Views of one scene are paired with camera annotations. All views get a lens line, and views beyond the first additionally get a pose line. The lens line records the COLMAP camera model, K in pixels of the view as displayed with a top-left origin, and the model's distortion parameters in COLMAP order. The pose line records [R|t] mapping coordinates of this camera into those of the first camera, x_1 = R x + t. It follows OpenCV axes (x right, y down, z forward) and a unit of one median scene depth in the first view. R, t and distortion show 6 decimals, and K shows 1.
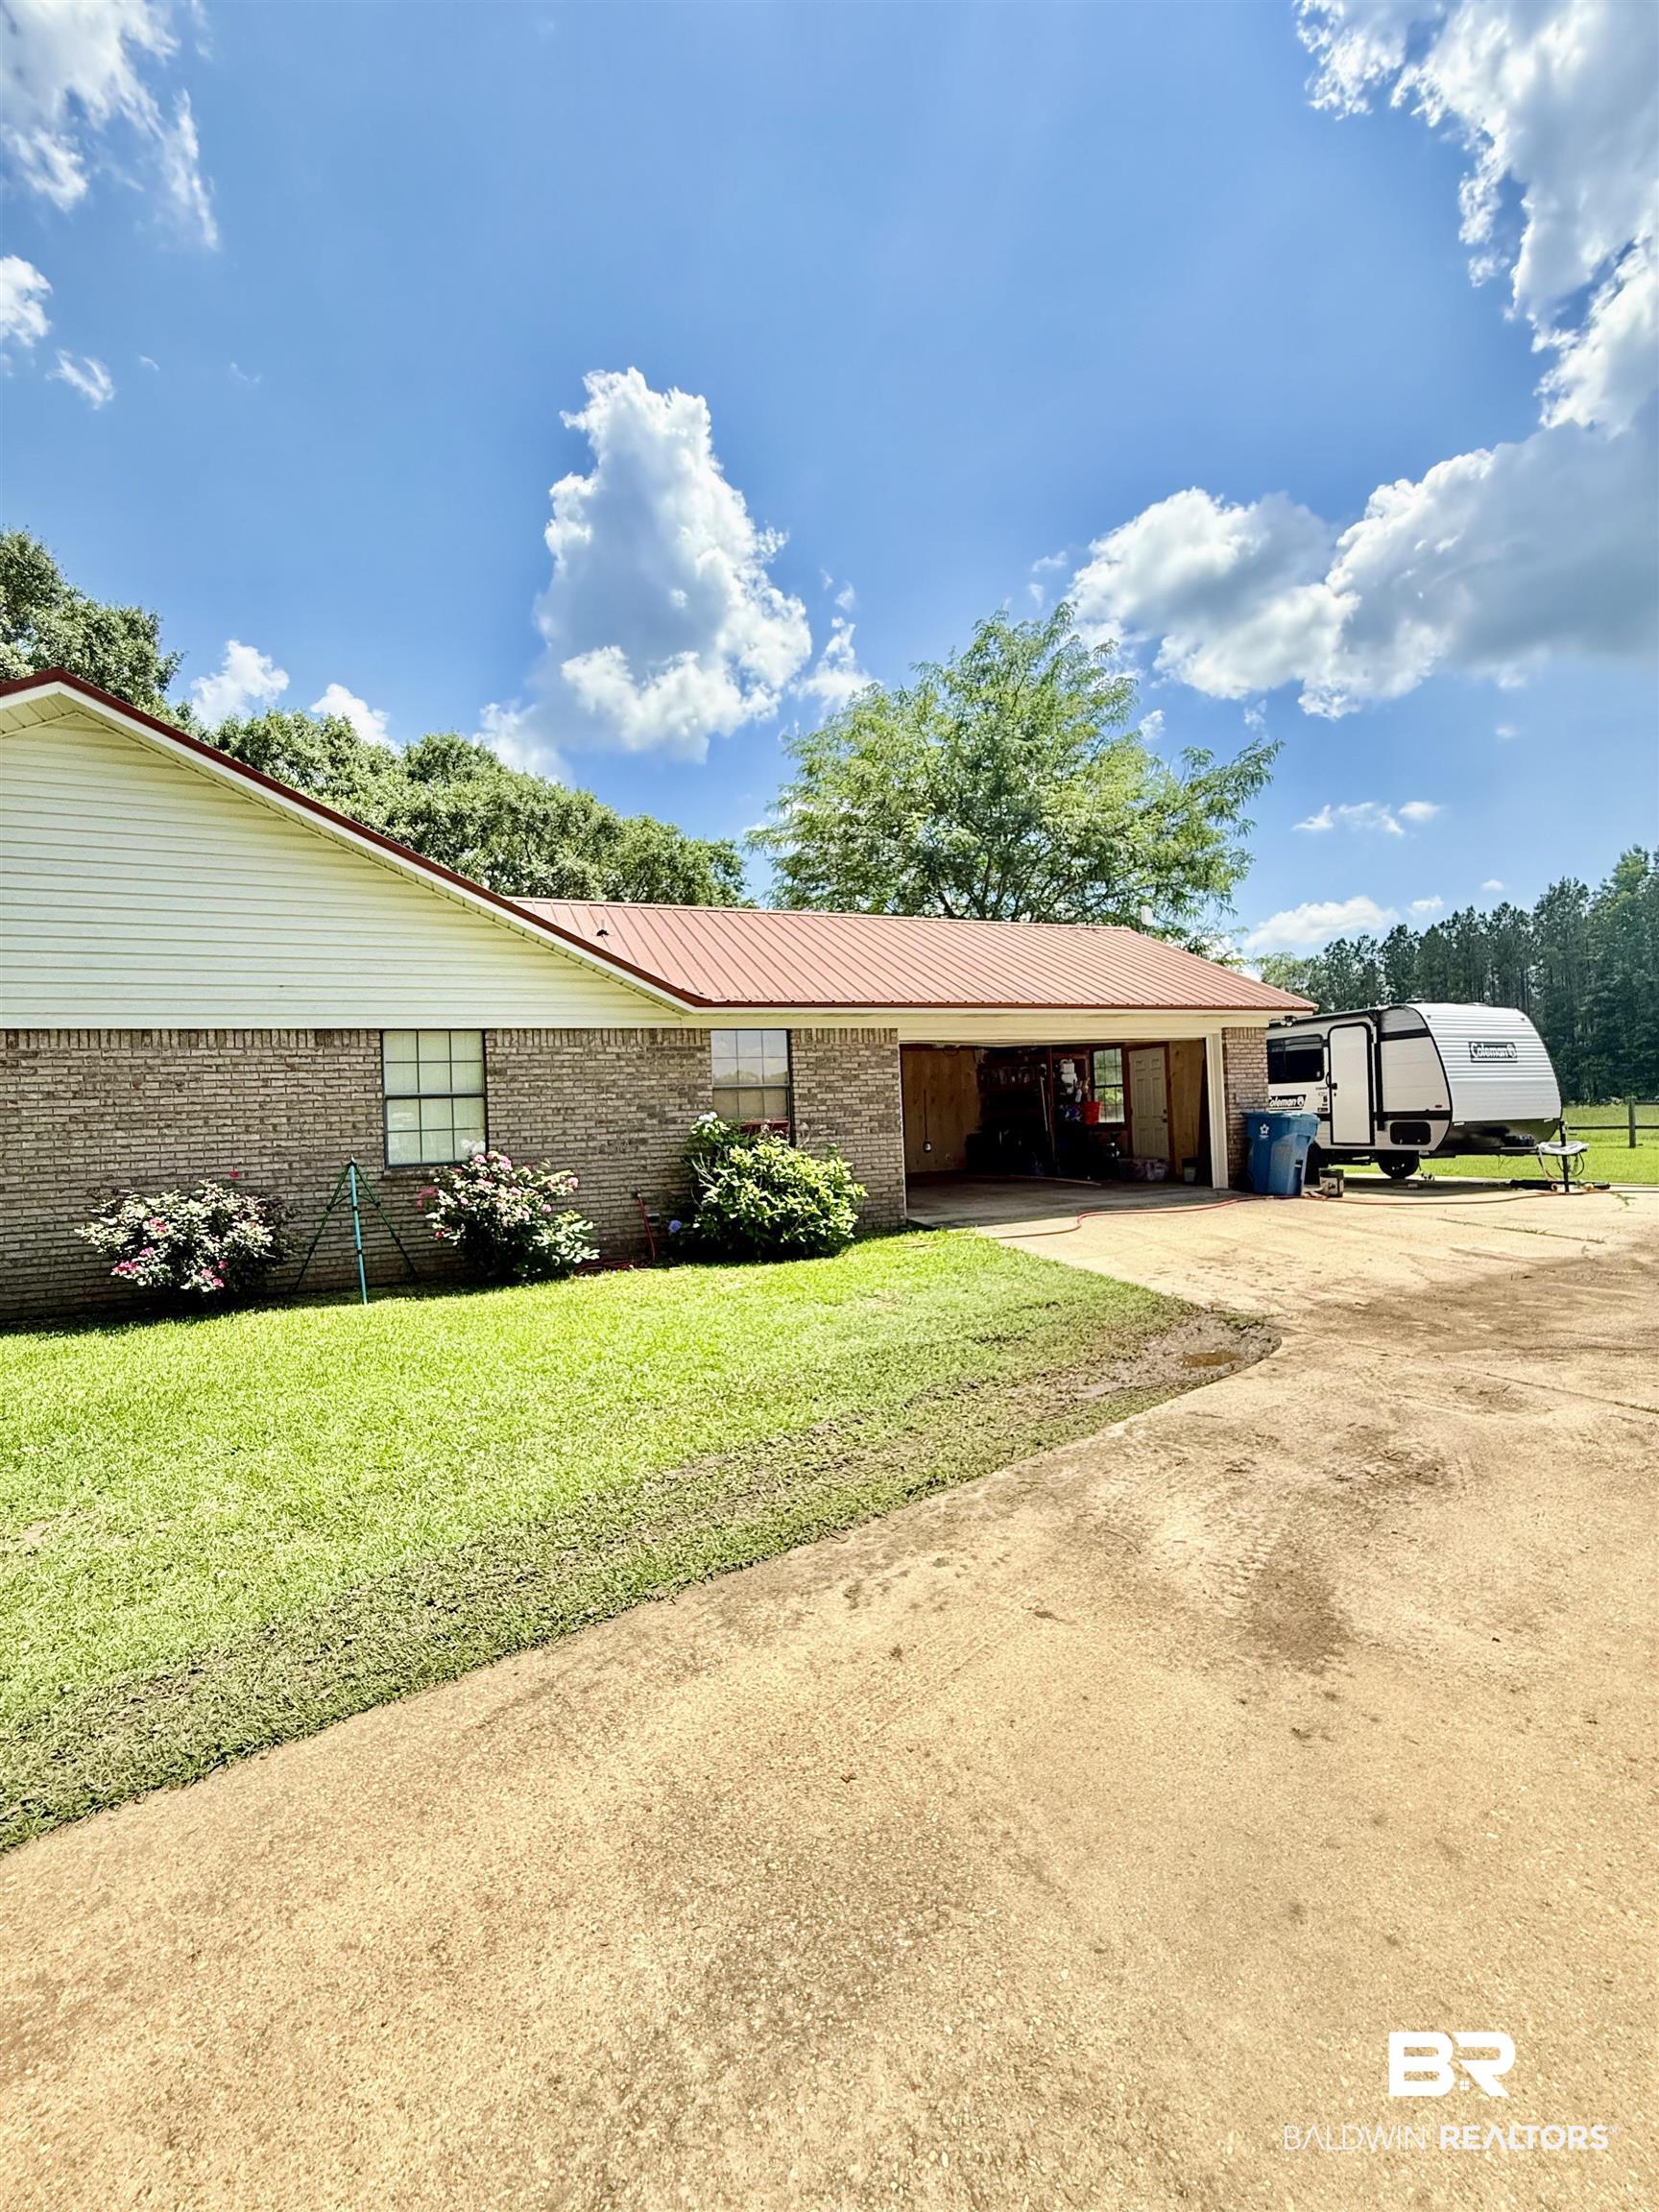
lens RADIAL K [[886.5, 0, 825.4], [0, 886.5, 1101.8], [0, 0, 1]] dist [0.002219, 0.001089]
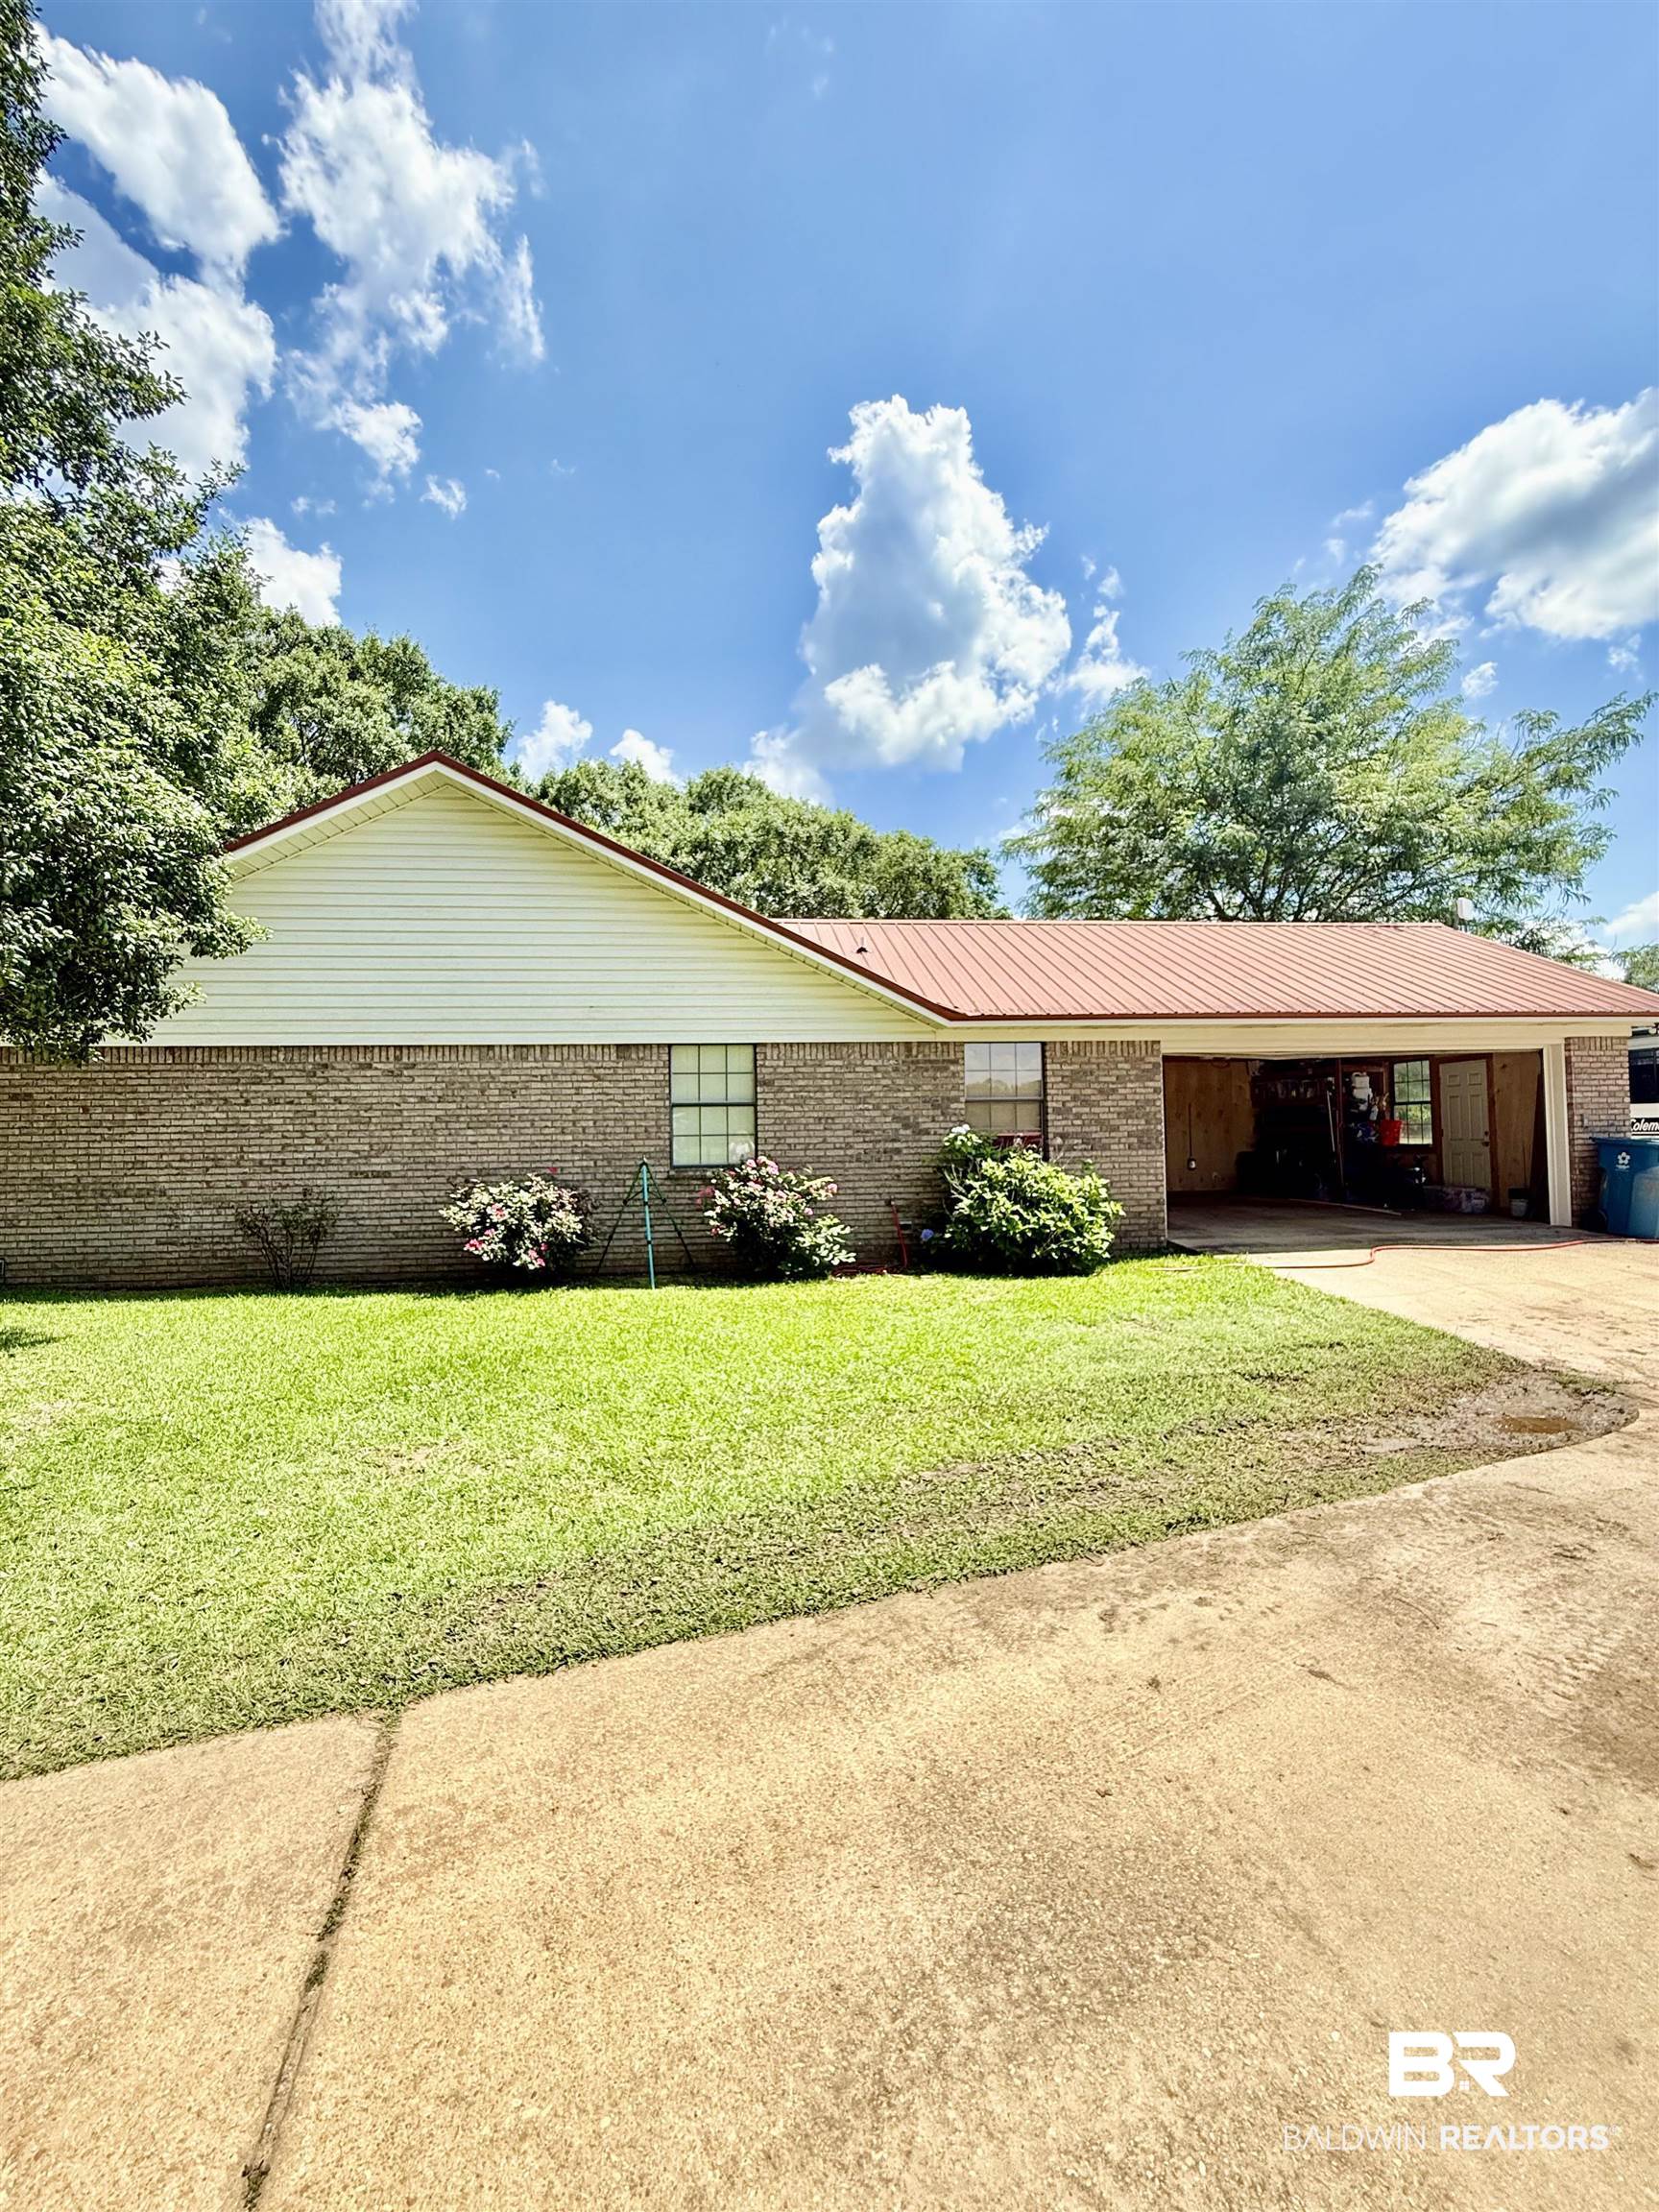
lens RADIAL K [[886.5, 0, 828.2], [0, 886.5, 1104.6], [0, 0, 1]] dist [0.002219, 0.001089]
pose [[0.962457, 0.016797, -0.270913, -0.003837], [-0.017989, 0.999836, -0.001916, -0.006443], [0.270837, 0.006717, 0.962602, -0.019560]]
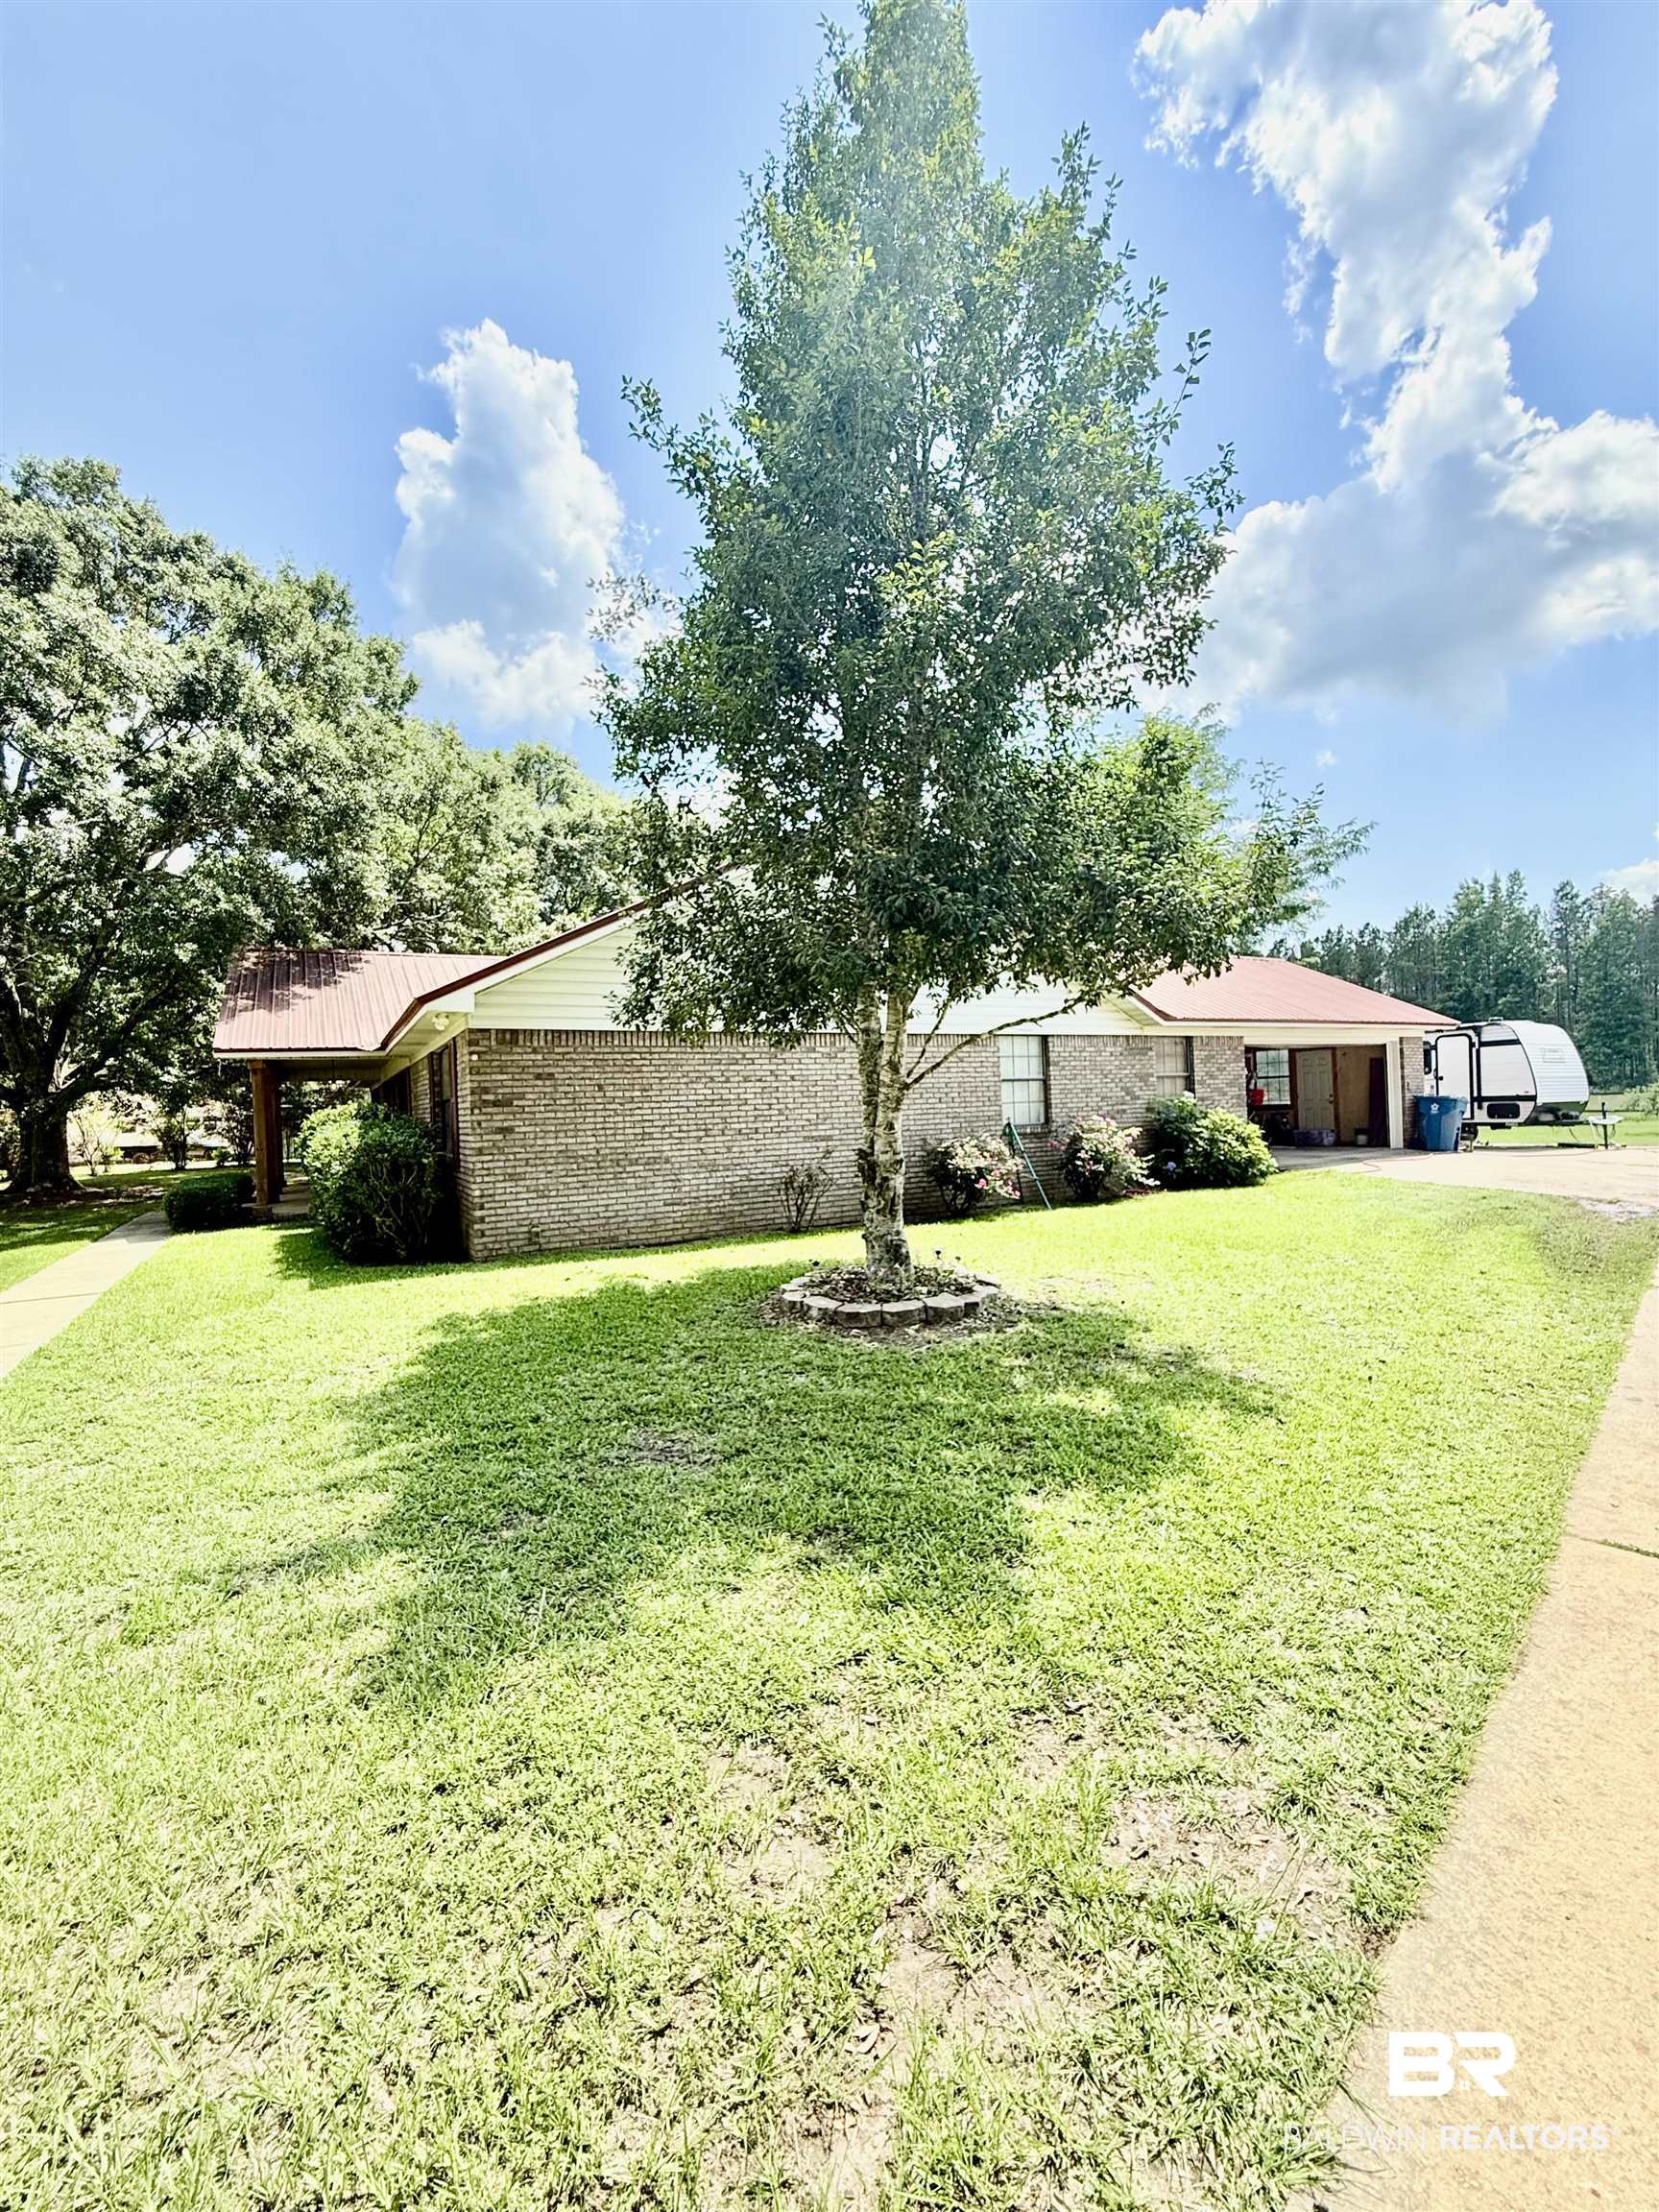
lens RADIAL K [[886.5, 0, 809.5], [0, 886.5, 1100.1], [0, 0, 1]] dist [0.002219, 0.001089]
pose [[0.990477, 0.003738, 0.137630, -0.980006], [-0.004901, 0.999955, 0.008118, 0.017560], [-0.137593, -0.008715, 0.990451, -0.416769]]
